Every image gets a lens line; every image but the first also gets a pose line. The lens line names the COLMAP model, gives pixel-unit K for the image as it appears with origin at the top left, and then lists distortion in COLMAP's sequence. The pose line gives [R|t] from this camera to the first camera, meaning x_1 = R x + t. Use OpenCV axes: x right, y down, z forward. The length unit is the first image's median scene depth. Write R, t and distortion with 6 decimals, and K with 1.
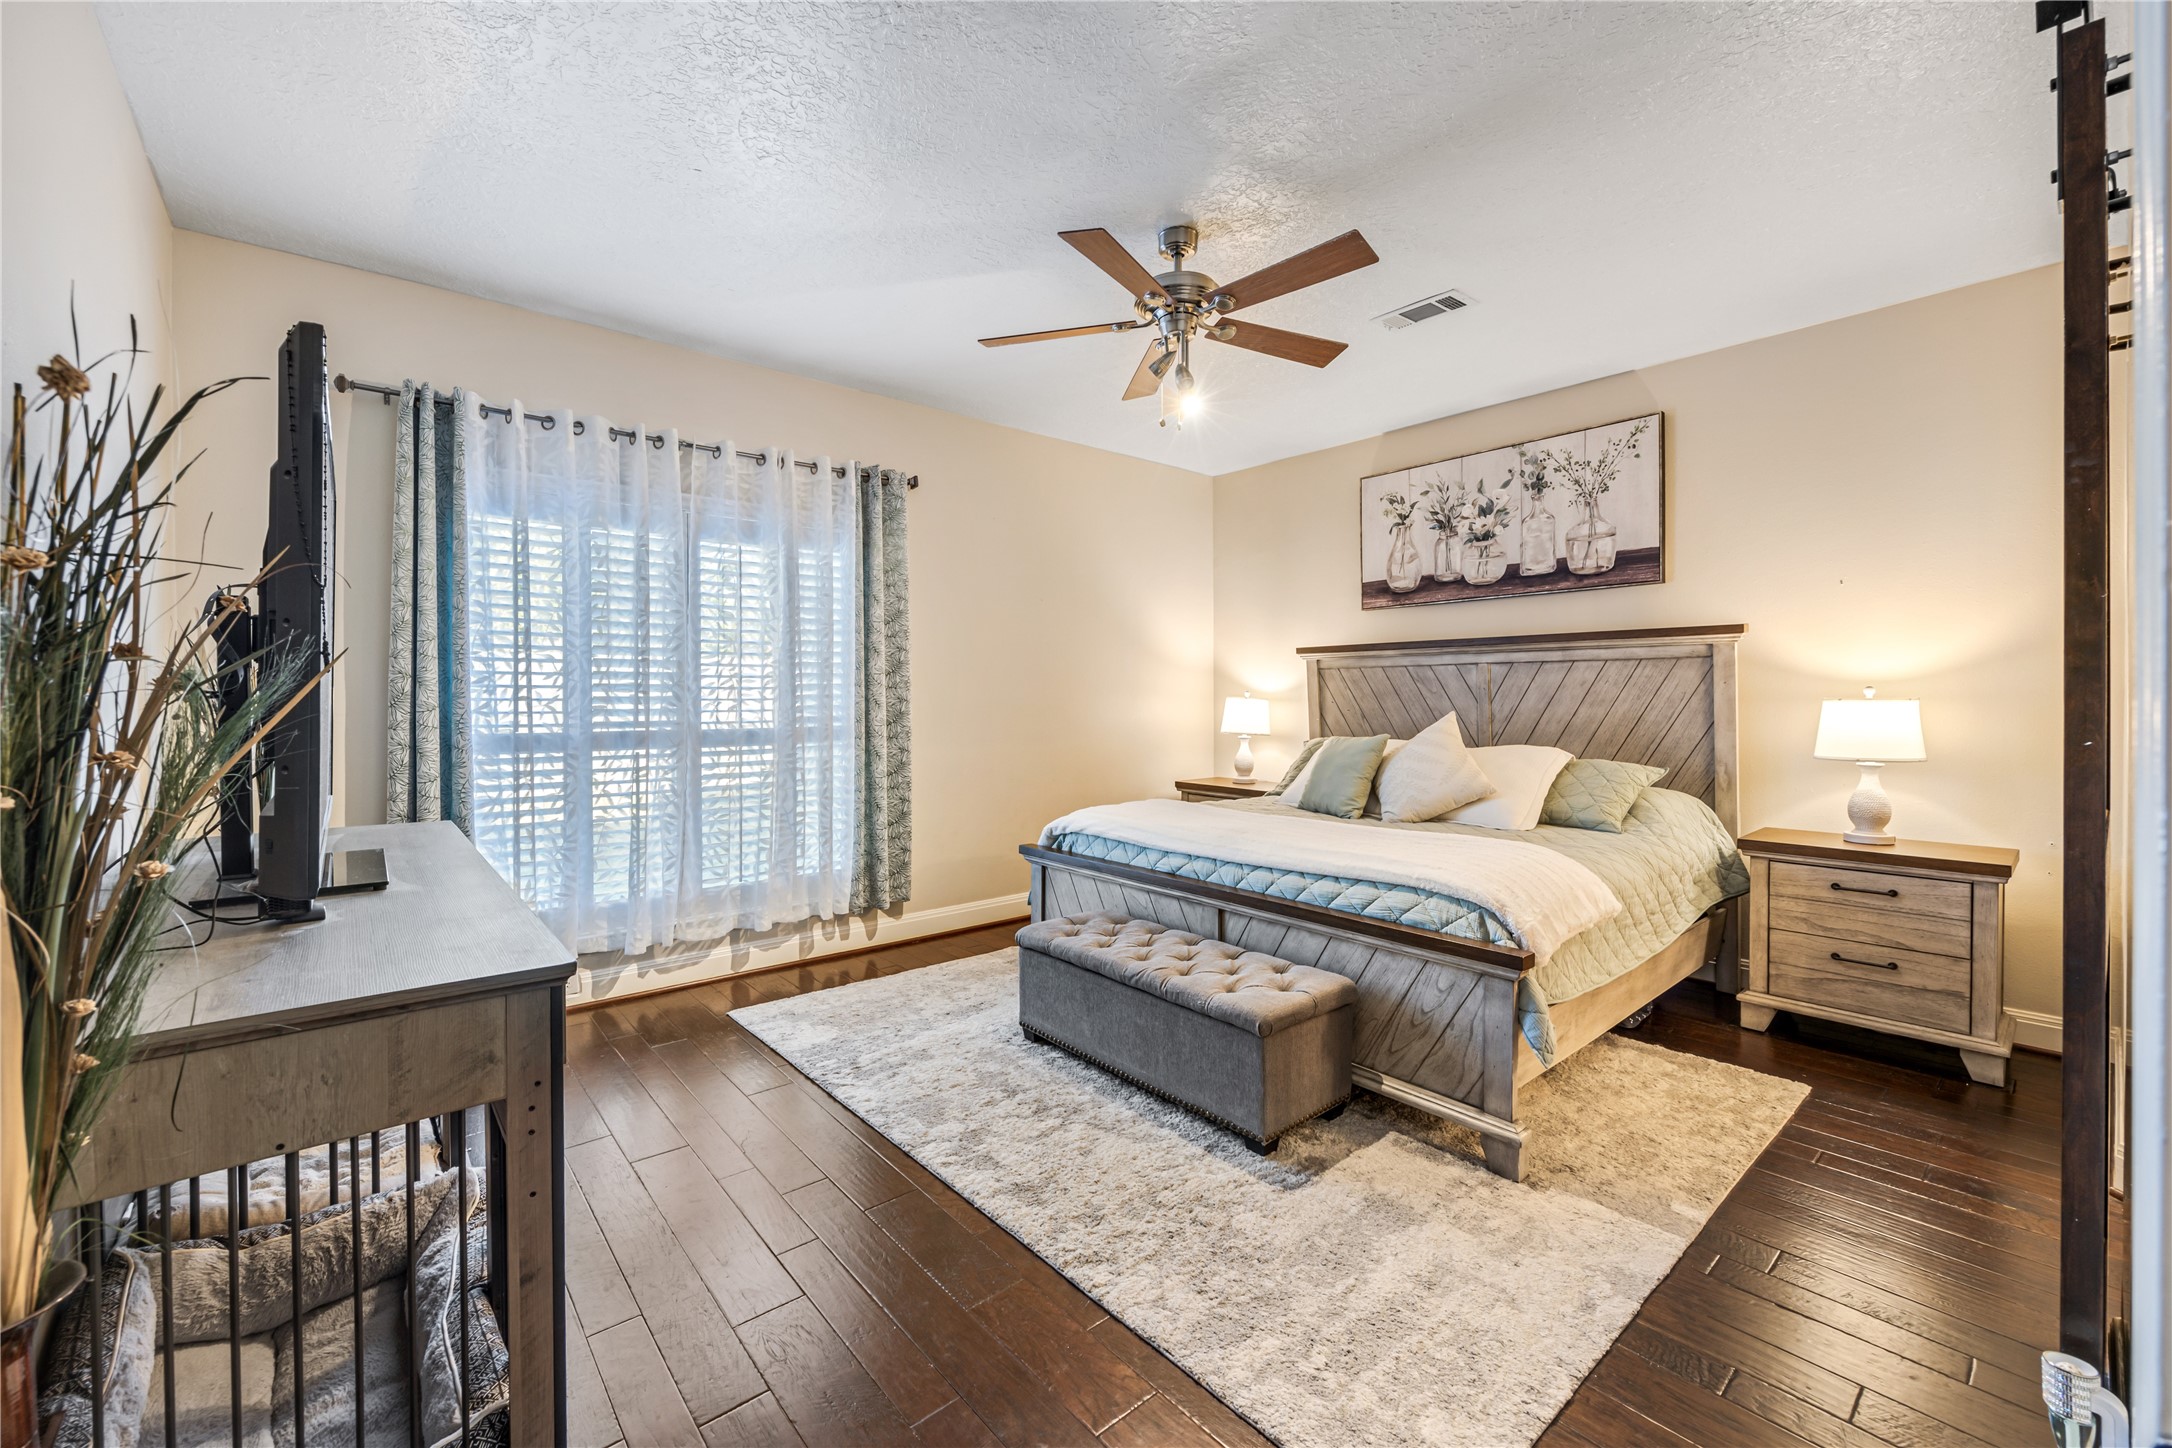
lens RADIAL K [[873.2, 0, 1085.5], [0, 873.2, 722.2], [0, 0, 1]] dist [-0.003932, -0.000289]
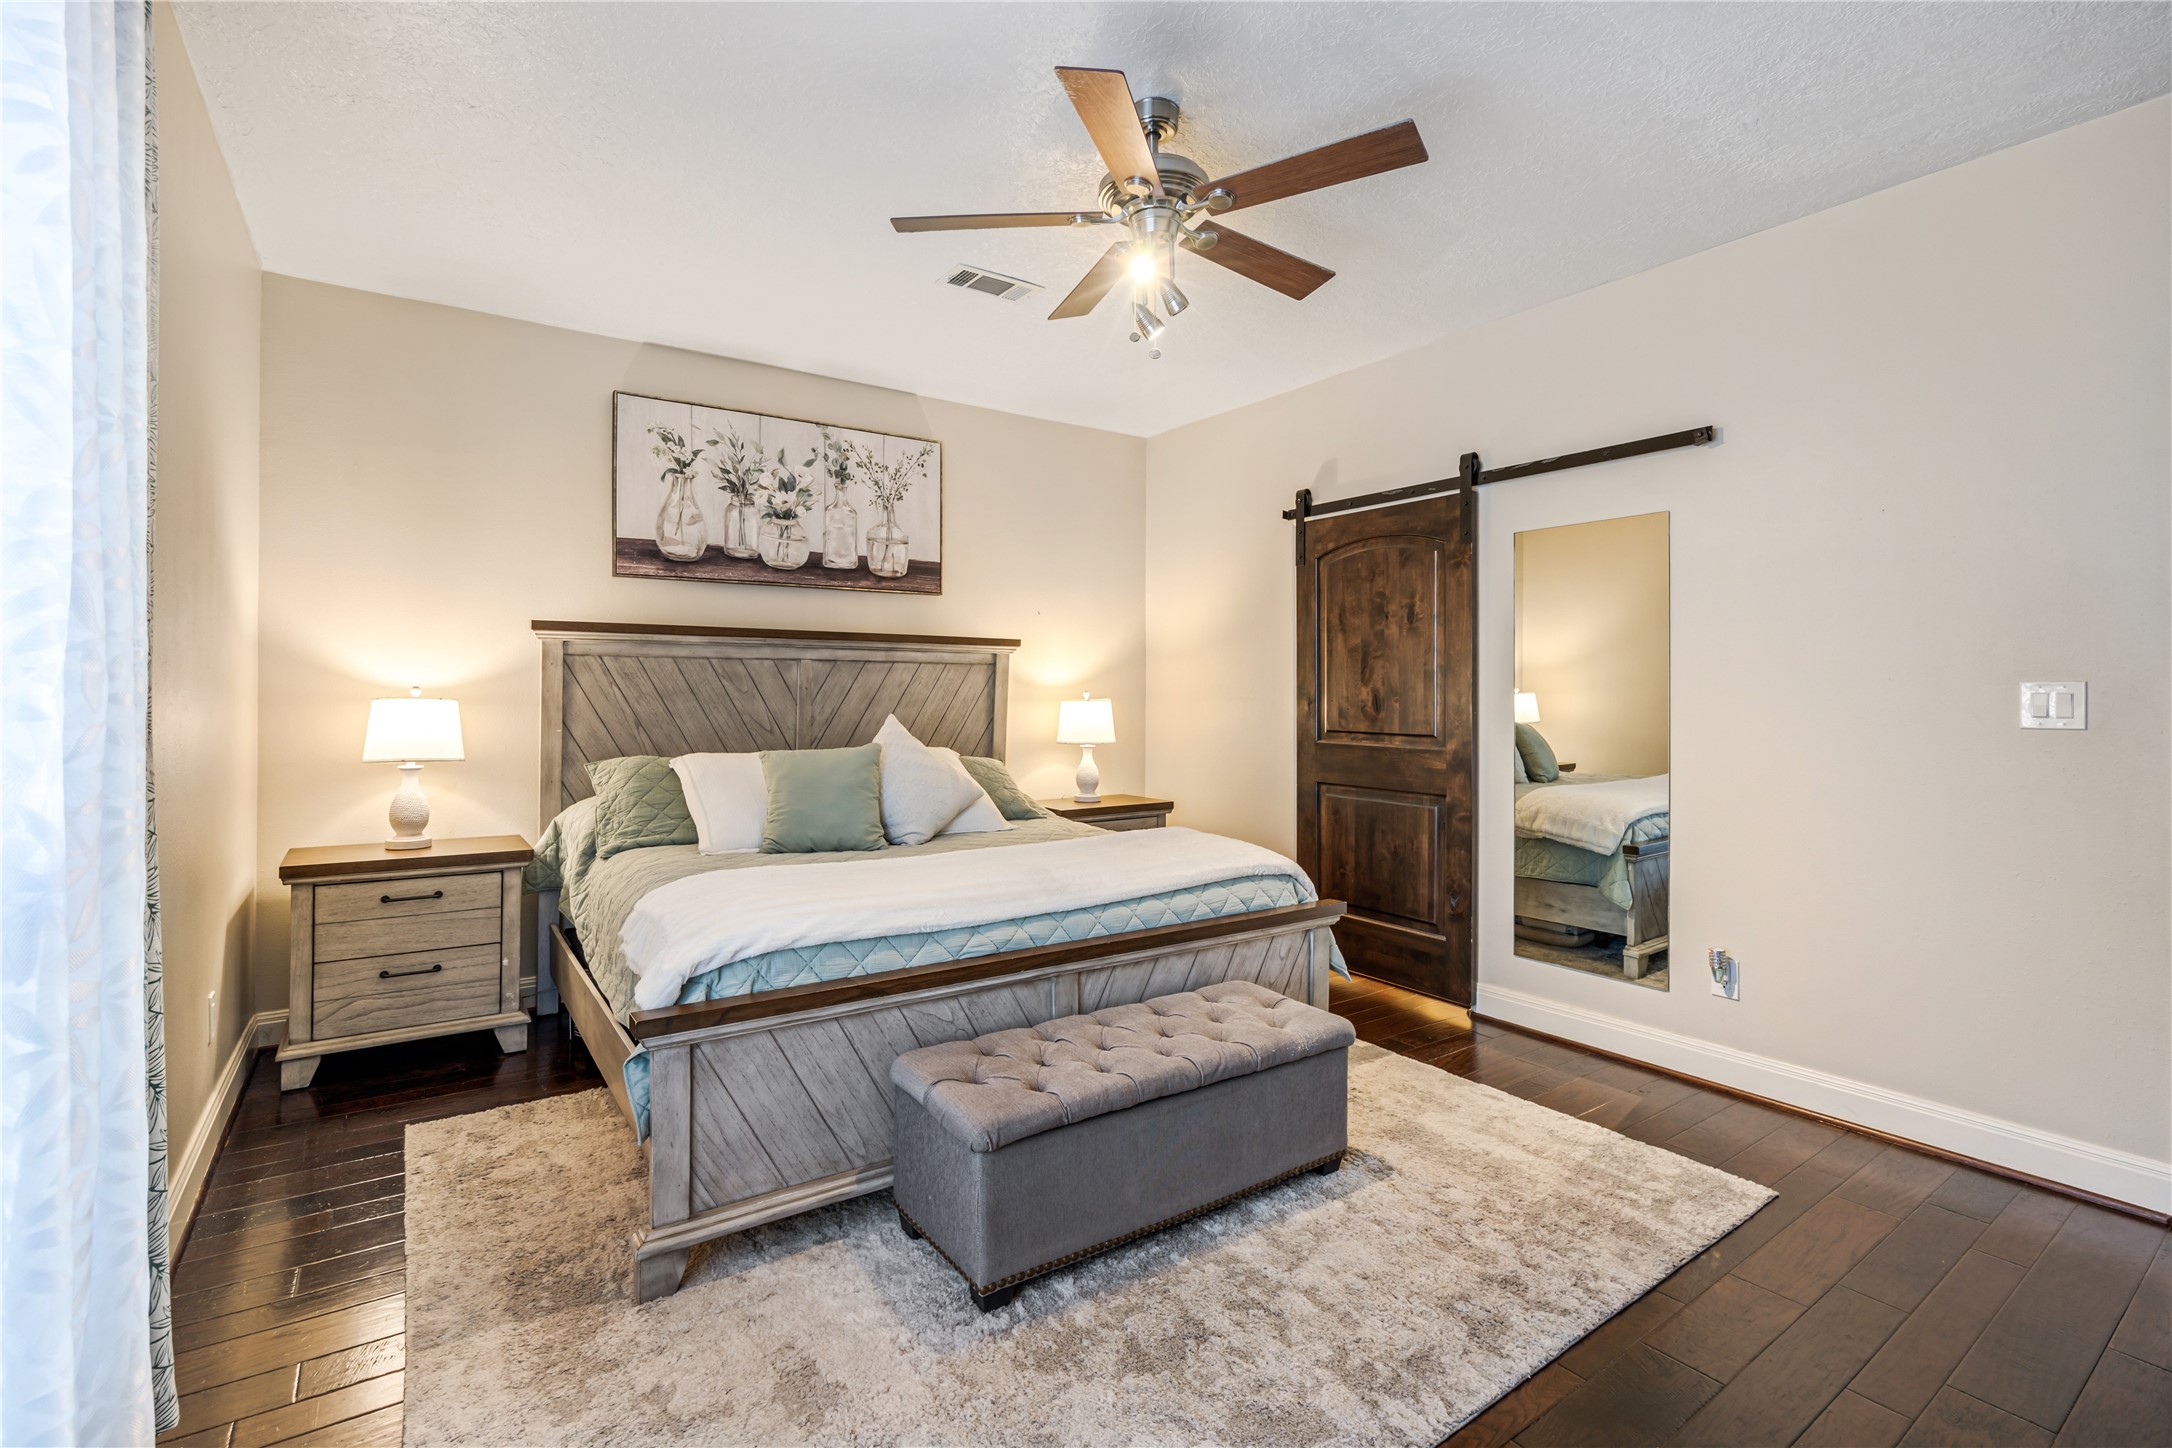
lens RADIAL K [[959.0, 0, 1082.8], [0, 959.0, 692.7], [0, 0, 1]] dist [-0.001895, -0.000334]
pose [[0.110161, 0.009028, 0.993873, -0.477432], [0.030443, 0.999459, -0.012453, -0.013344], [-0.993447, 0.031628, 0.109827, 0.618345]]
